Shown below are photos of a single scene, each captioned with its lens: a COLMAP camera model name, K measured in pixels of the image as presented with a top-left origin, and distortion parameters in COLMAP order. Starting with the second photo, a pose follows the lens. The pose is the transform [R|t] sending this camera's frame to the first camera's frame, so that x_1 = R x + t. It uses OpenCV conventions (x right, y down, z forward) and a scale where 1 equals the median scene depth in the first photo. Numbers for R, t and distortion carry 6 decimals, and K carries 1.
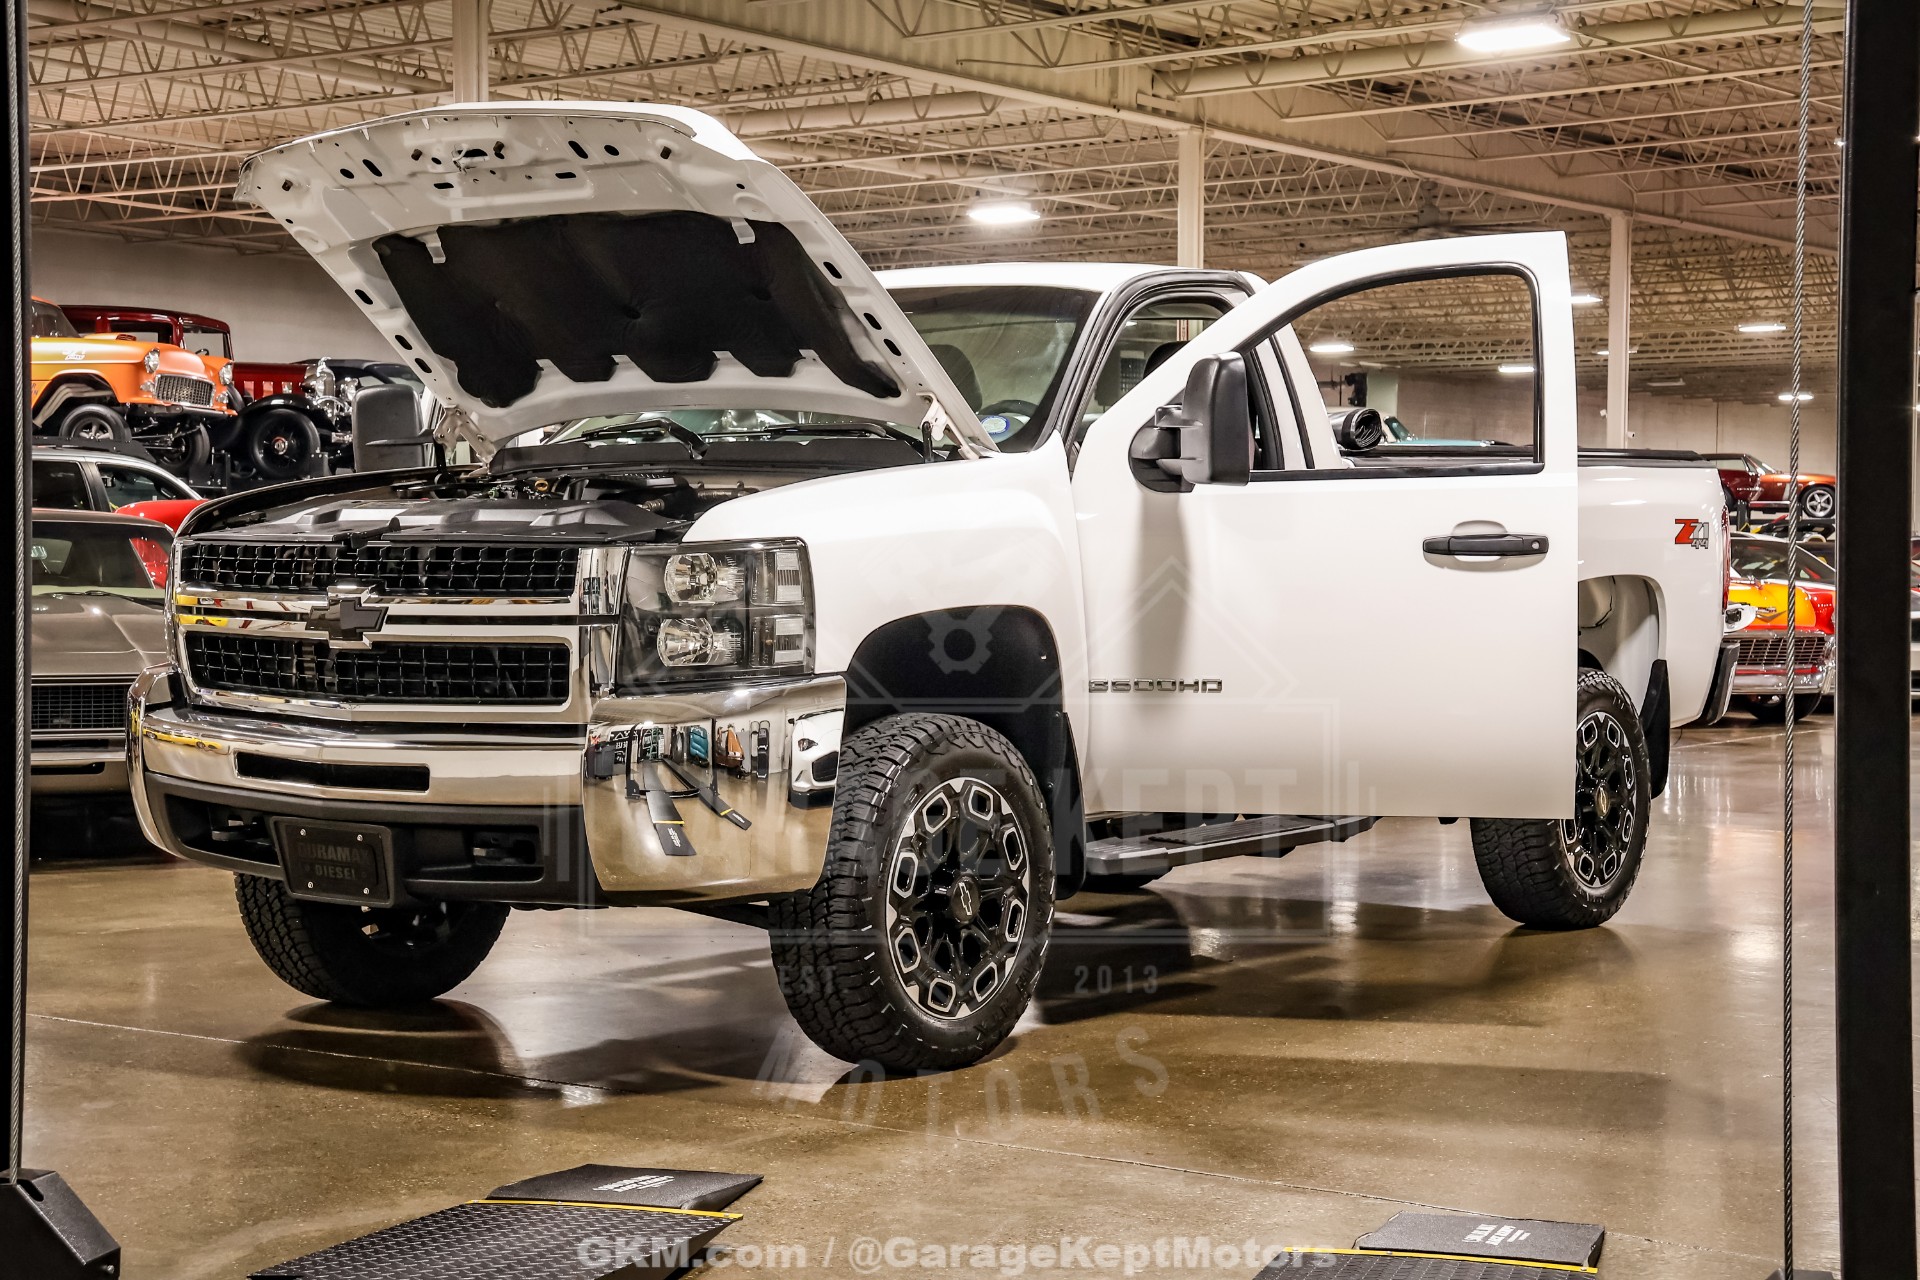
lens RADIAL K [[3067.0, 0, 956.7], [0, 3067.0, 640.0], [0, 0, 1]] dist [0.167686, 0.179477]
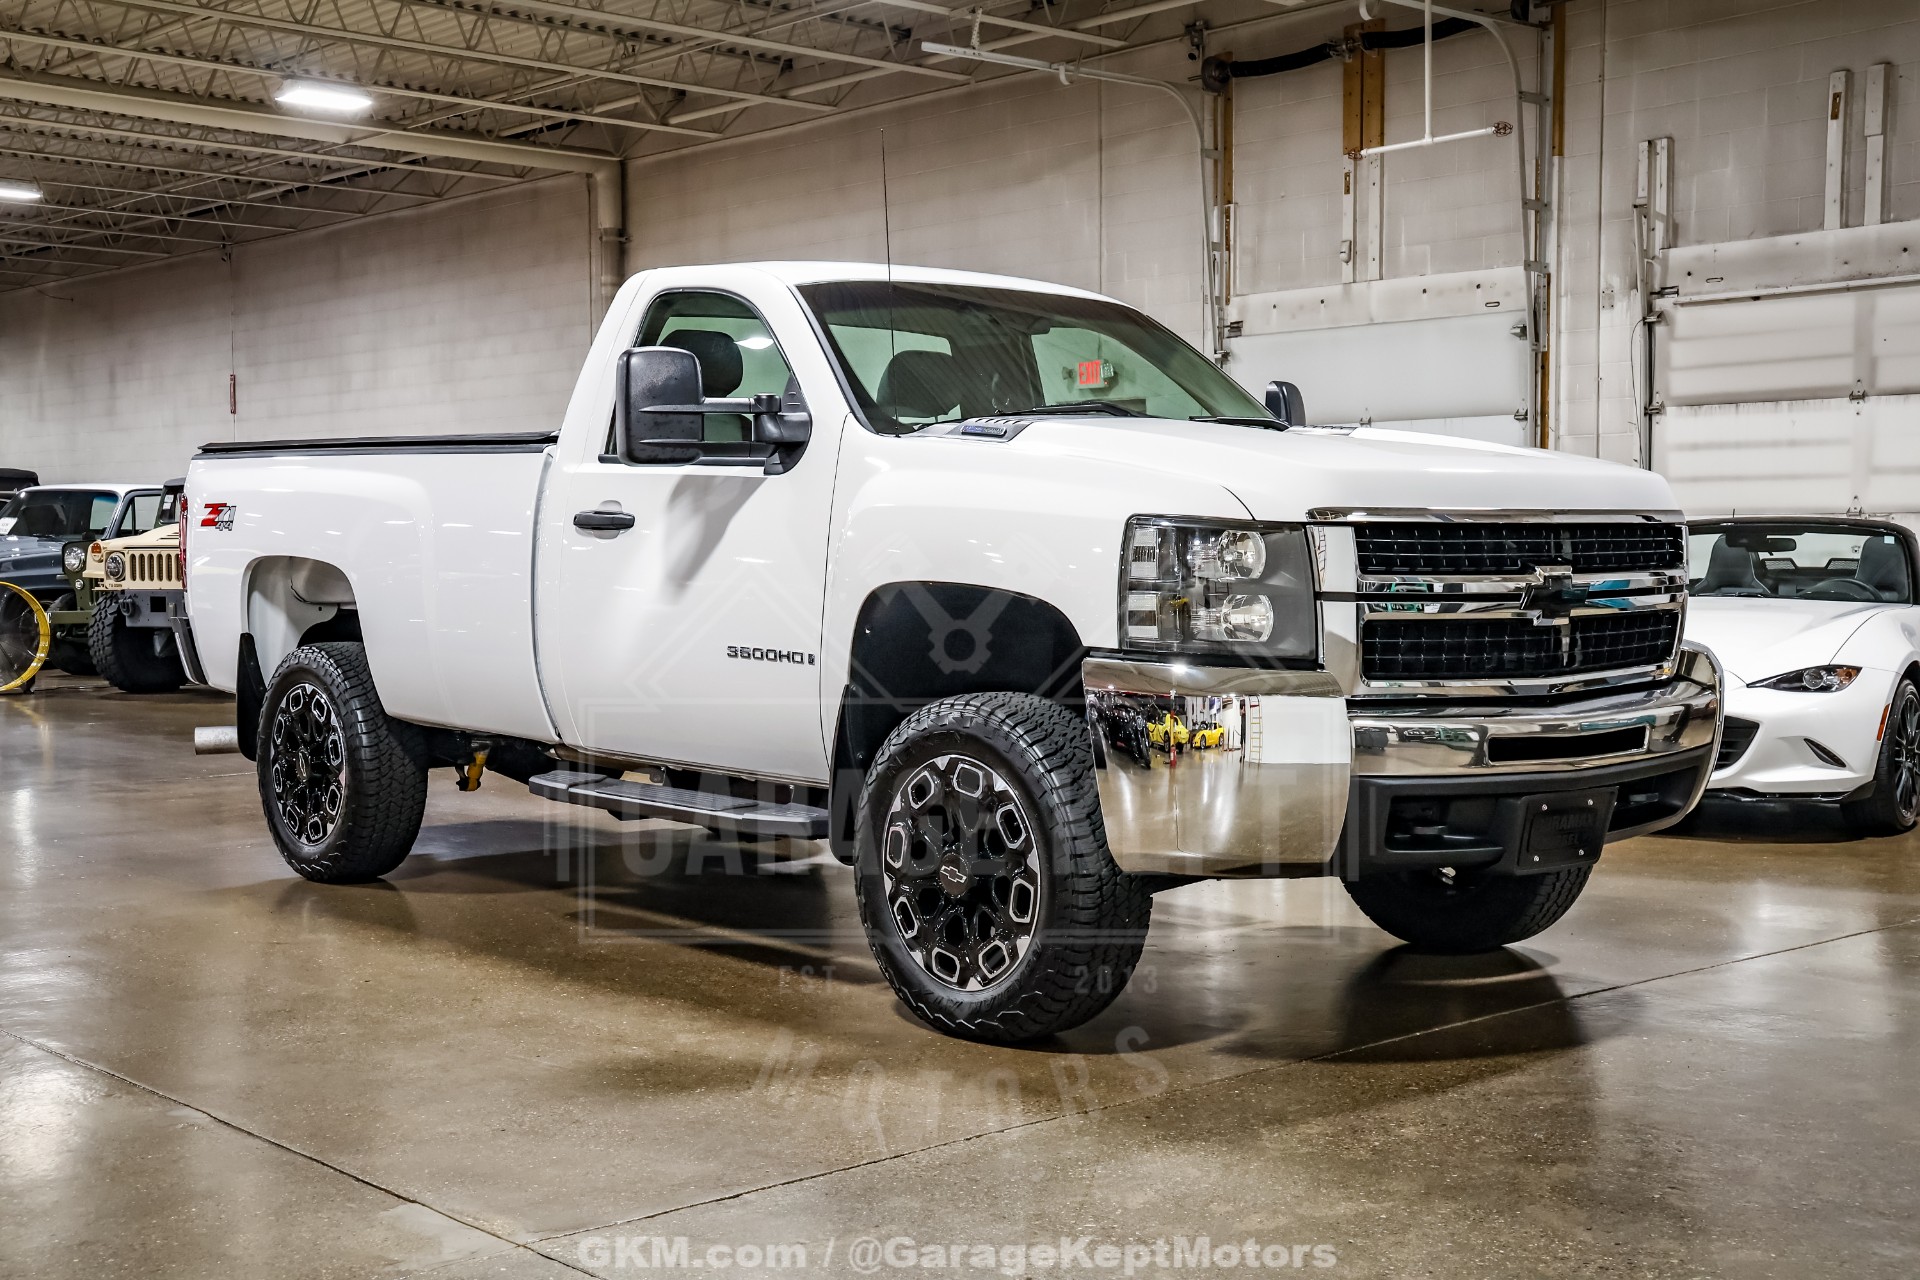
lens RADIAL K [[2407.8, 0, 904.1], [0, 2407.8, 638.1], [0, 0, 1]] dist [0.015717, 0.335409]
pose [[0.243923, -0.048205, 0.968596, -0.910961], [0.037147, 0.998495, 0.040339, -0.029607], [-0.969083, 0.026141, 0.245347, 0.884988]]
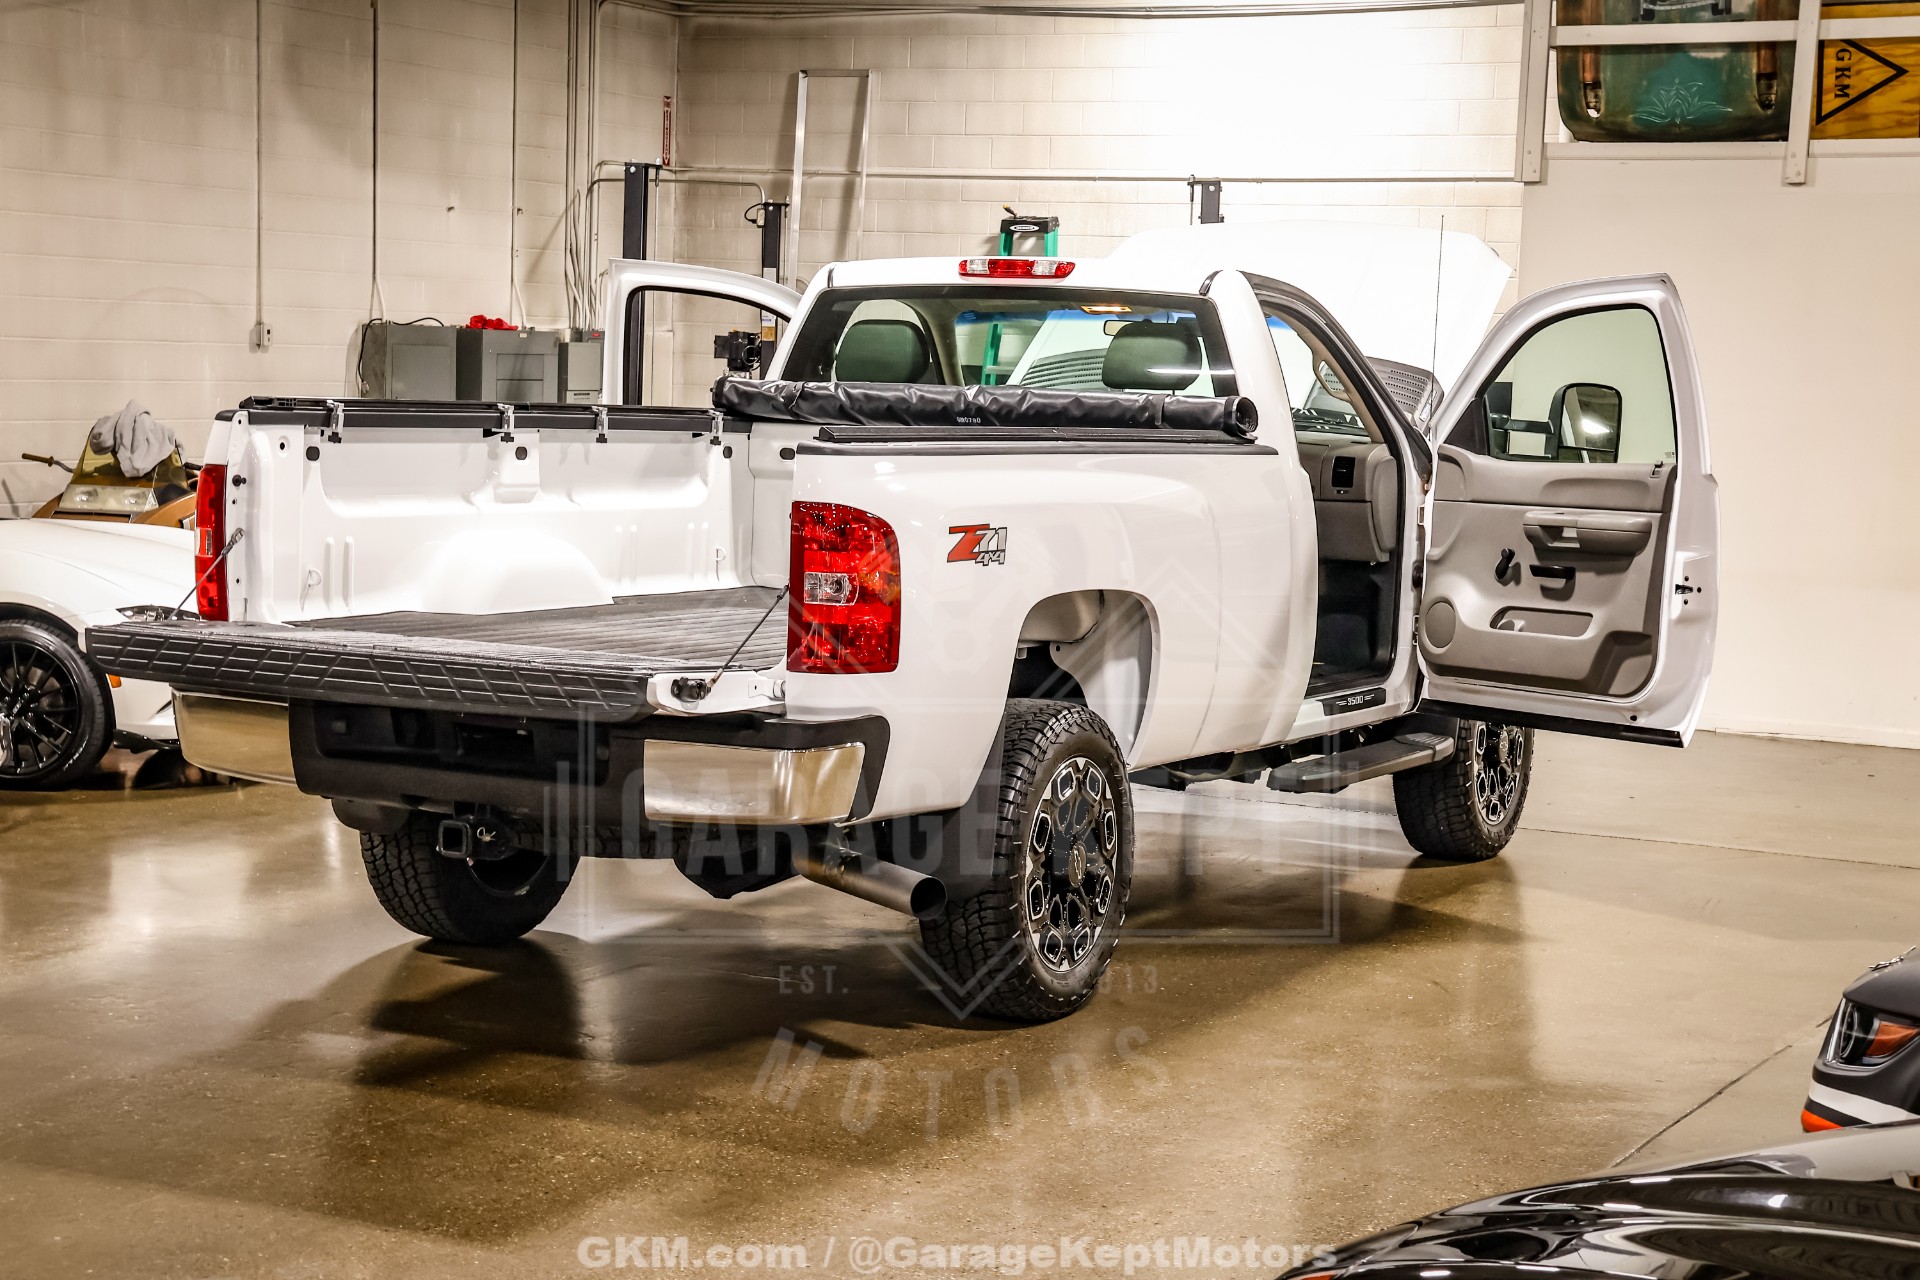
lens RADIAL K [[3421.5, 0, 956.4], [0, 3421.5, 646.1], [0, 0, 1]] dist [0.220872, 0.604855]
pose [[-0.987503, -0.023931, -0.155770, 0.271541], [-0.043694, 0.991230, 0.124718, -0.152767], [0.151419, 0.129966, -0.979888, 2.504140]]
